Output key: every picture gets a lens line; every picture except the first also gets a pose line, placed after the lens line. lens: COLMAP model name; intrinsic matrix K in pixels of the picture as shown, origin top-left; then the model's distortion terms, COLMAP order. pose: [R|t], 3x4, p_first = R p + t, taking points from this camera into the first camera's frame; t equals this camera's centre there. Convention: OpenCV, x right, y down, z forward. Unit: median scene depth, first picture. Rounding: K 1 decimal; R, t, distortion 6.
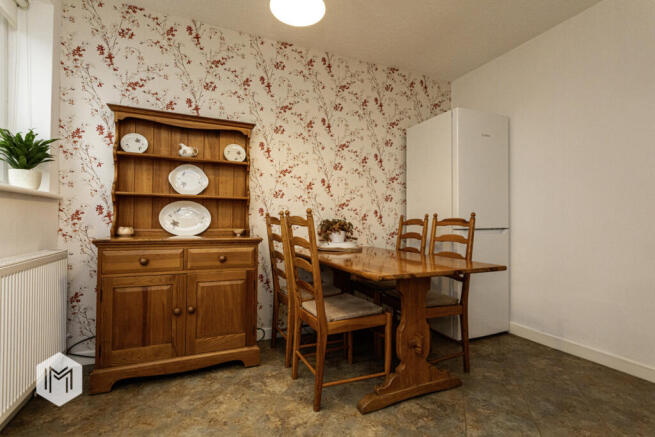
lens RADIAL K [[307.5, 0, 327.5], [0, 307.5, 218.5], [0, 0, 1]] dist [-0.000082, 0.000579]
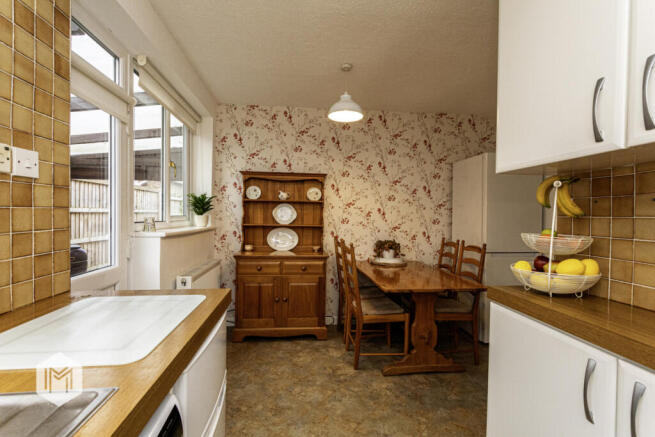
lens RADIAL K [[307.5, 0, 327.5], [0, 307.5, 218.5], [0, 0, 1]] dist [-0.000082, 0.000579]
pose [[0.953705, 0.007691, -0.300646, 0.222840], [-0.003877, 0.999904, 0.013282, -0.133410], [0.300719, -0.011502, 0.953643, -0.414054]]
